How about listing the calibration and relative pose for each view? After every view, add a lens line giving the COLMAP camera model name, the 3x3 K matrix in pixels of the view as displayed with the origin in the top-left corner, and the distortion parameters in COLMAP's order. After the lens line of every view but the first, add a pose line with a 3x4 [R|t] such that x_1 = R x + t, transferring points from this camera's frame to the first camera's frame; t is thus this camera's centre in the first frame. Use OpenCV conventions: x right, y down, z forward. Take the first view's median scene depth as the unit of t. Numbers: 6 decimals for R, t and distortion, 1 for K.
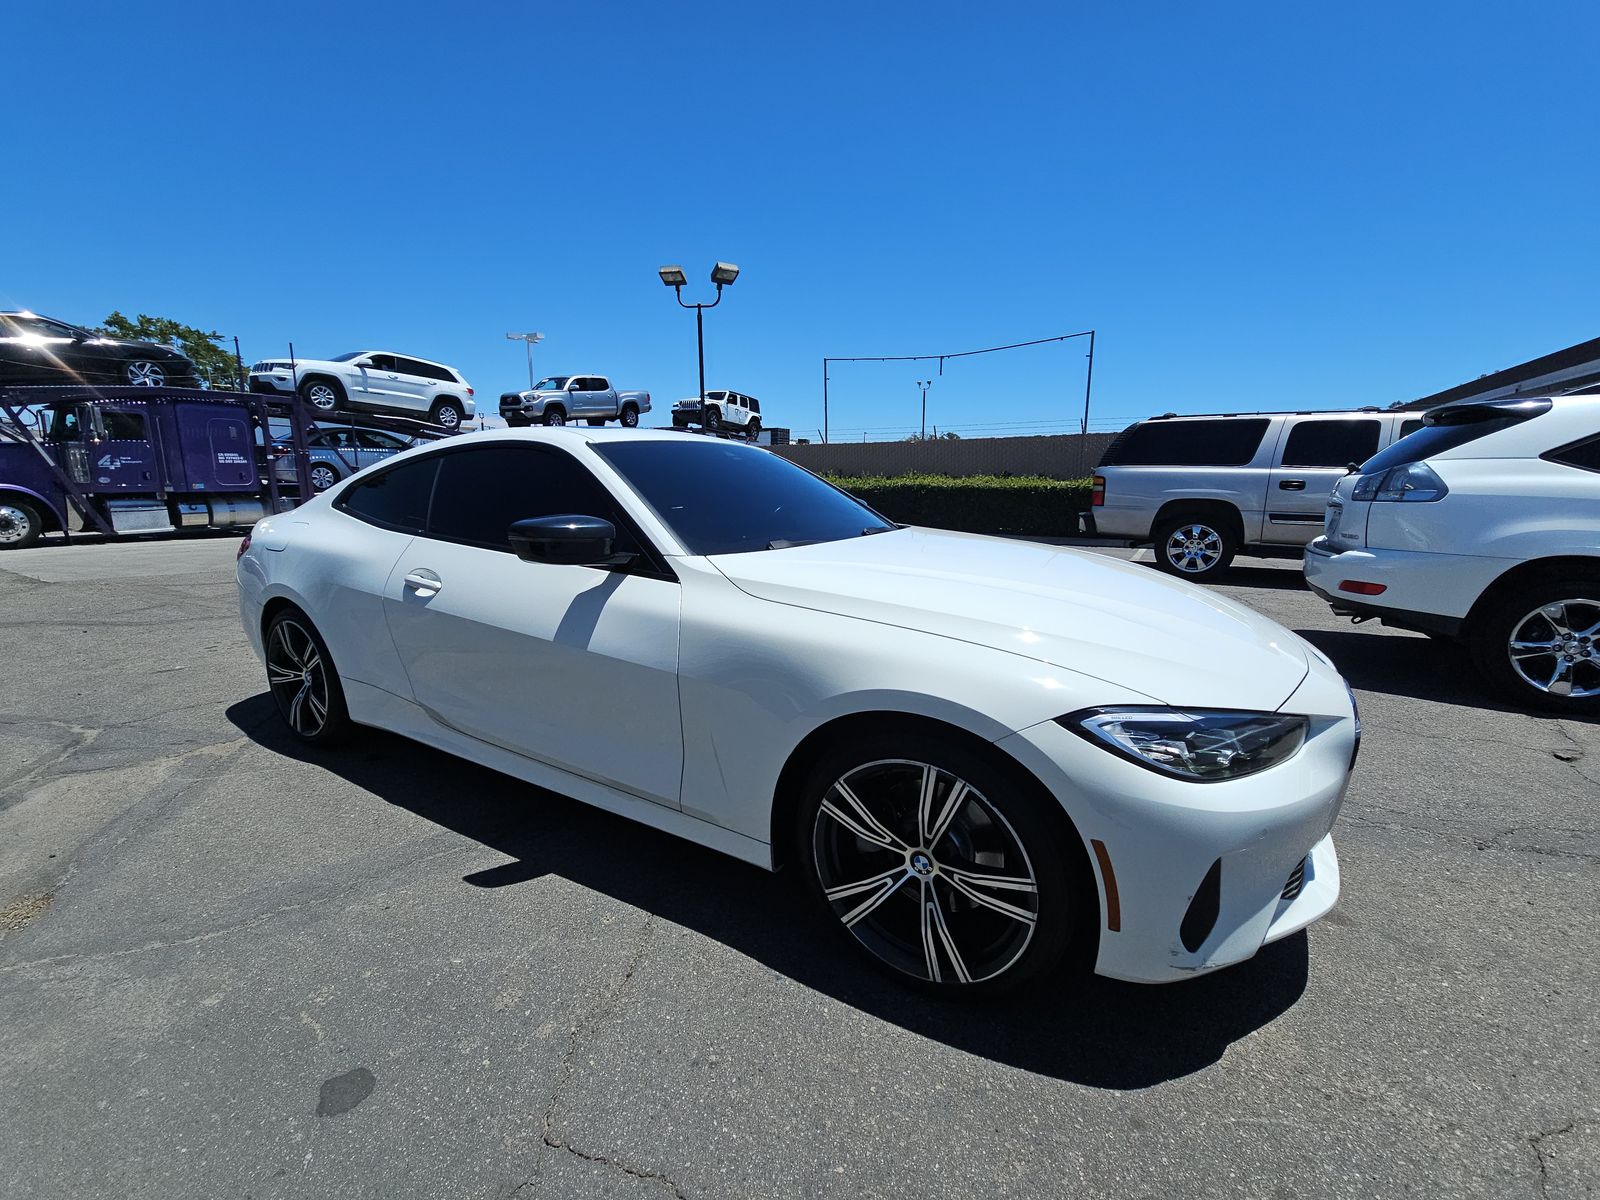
lens RADIAL K [[636.7, 0, 800.0], [0, 636.7, 600.0], [0, 0, 1]] dist [0.031574, -0.020846]
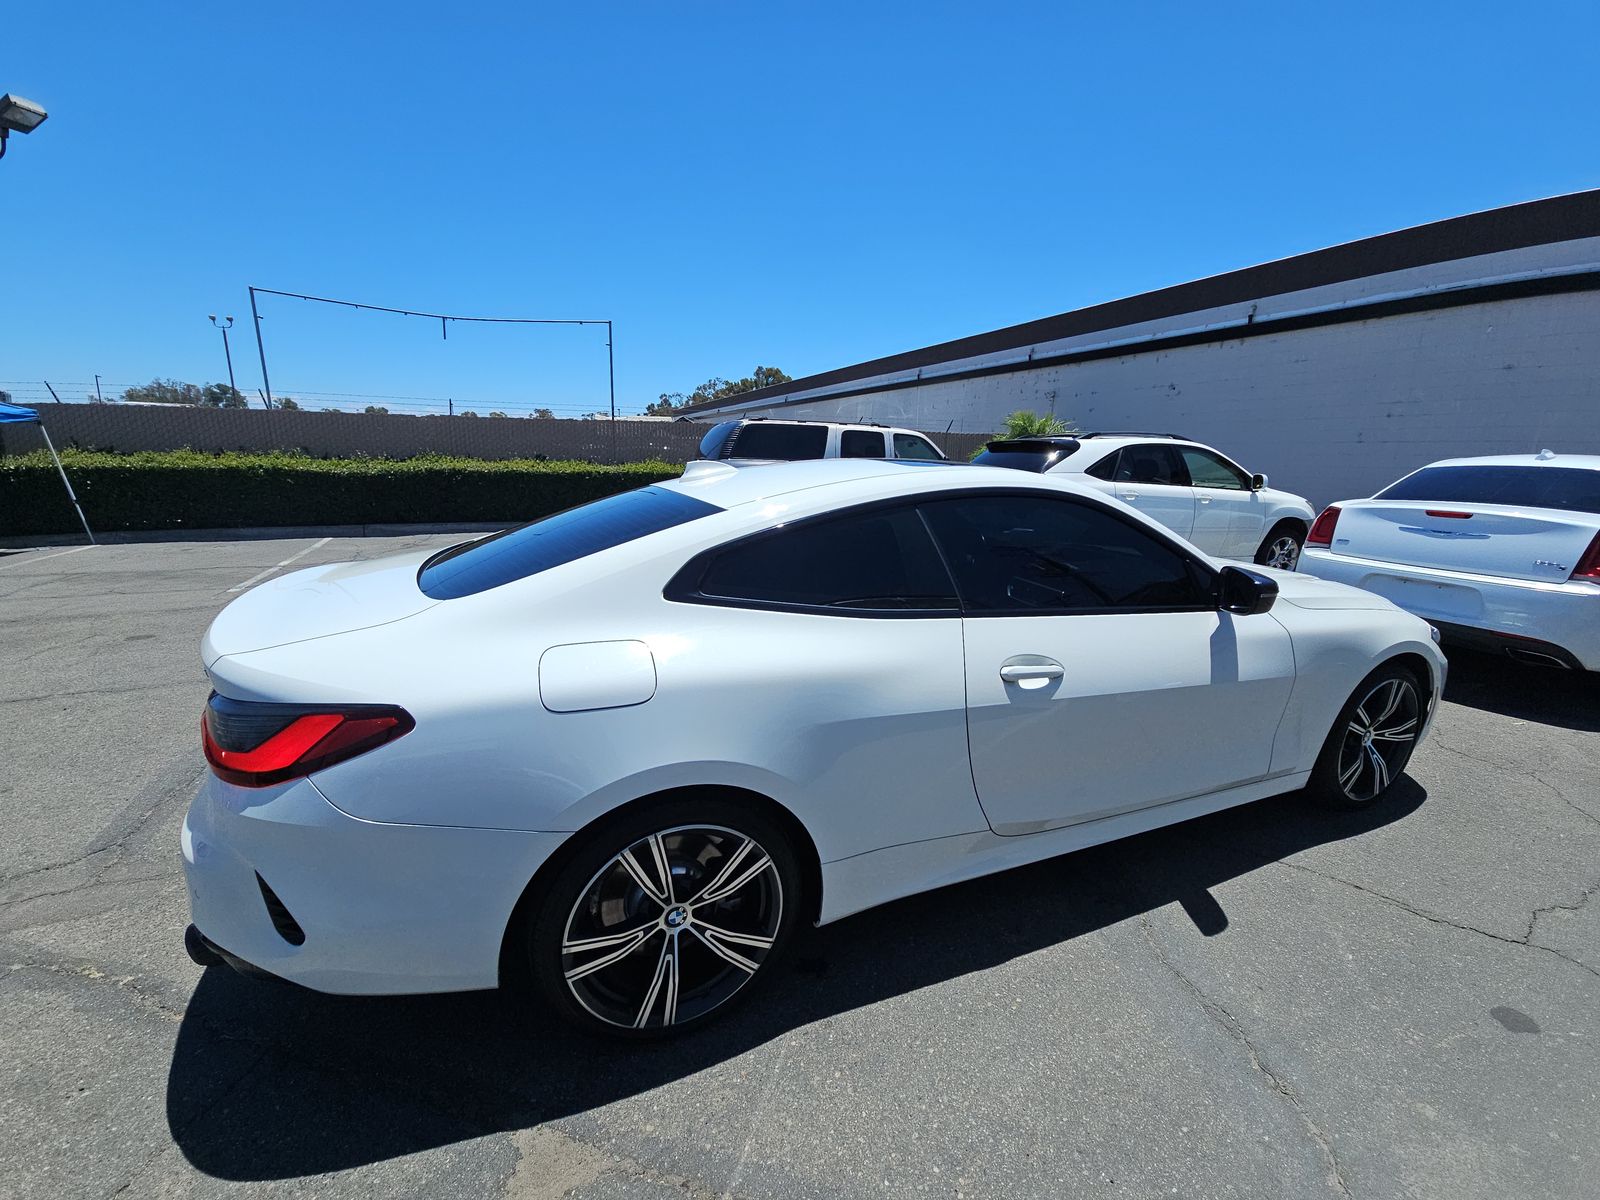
lens RADIAL K [[648.3, 0, 800.0], [0, 648.3, 600.0], [0, 0, 1]] dist [0.009435, -0.009304]
pose [[0.603790, -0.164116, 0.780067, -1.630450], [0.133116, 0.985595, 0.104321, -0.279927], [-0.785950, 0.040851, 0.616939, 0.857950]]
